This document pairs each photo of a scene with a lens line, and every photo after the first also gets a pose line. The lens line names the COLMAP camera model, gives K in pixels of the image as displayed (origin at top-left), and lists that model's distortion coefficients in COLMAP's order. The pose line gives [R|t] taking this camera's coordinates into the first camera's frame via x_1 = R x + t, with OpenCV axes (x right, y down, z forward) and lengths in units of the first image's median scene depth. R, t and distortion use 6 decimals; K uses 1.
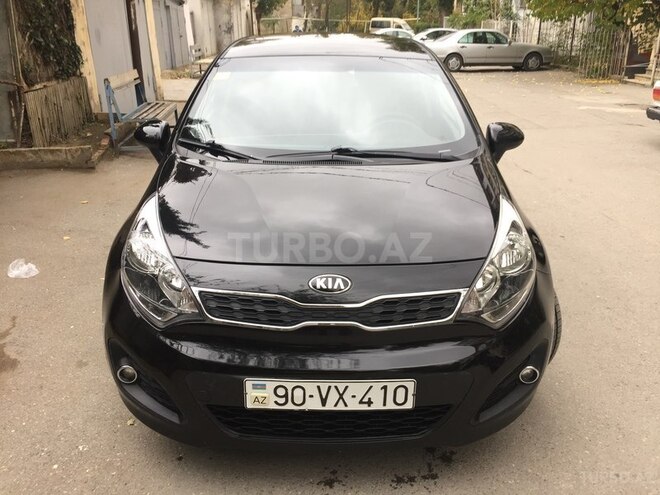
lens RADIAL K [[578.7, 0, 335.8], [0, 578.7, 248.2], [0, 0, 1]] dist [0.101771, -0.149023]
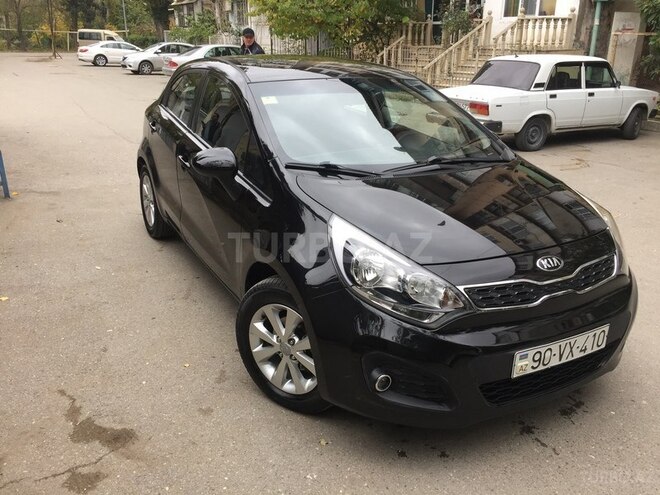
lens RADIAL K [[578.7, 0, 335.8], [0, 578.7, 248.2], [0, 0, 1]] dist [0.101771, -0.149023]
pose [[0.873192, -0.151913, 0.463096, -0.979972], [0.160614, 0.986797, 0.020861, -0.068800], [-0.460151, 0.056164, 0.886062, 0.099031]]
